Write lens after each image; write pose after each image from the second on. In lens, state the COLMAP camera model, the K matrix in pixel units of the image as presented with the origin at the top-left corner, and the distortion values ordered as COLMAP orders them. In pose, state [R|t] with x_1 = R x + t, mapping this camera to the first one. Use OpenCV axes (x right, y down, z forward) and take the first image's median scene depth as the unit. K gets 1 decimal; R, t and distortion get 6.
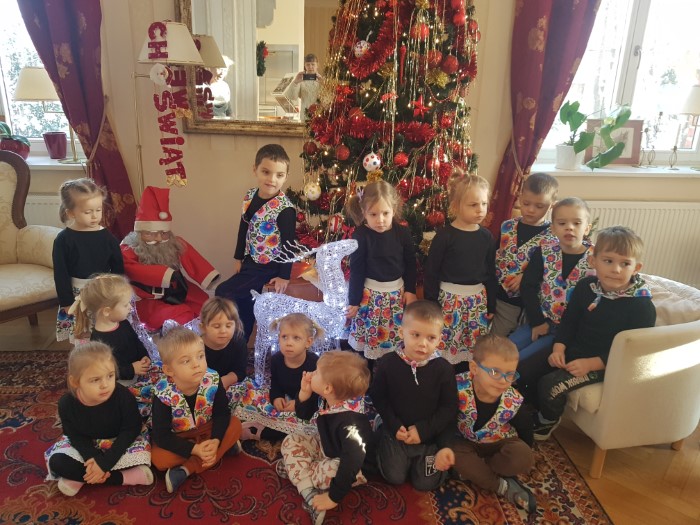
lens RADIAL K [[541.8, 0, 349.2], [0, 541.8, 247.4], [0, 0, 1]] dist [-0.011642, -0.005124]
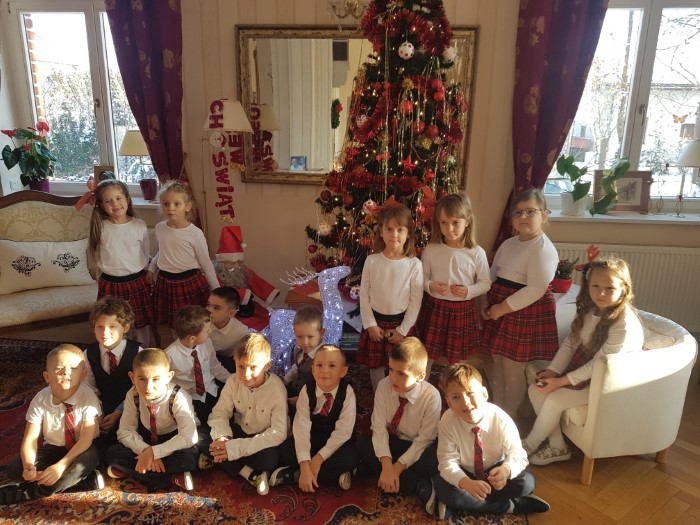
lens RADIAL K [[526.0, 0, 350.0], [0, 526.0, 262.5], [0, 0, 1]] dist [0.006306, -0.000234]
pose [[0.986316, 0.031299, -0.161865, 0.184689], [-0.038272, 0.998461, -0.040141, 0.021360], [0.160360, 0.045787, 0.985996, -0.205002]]
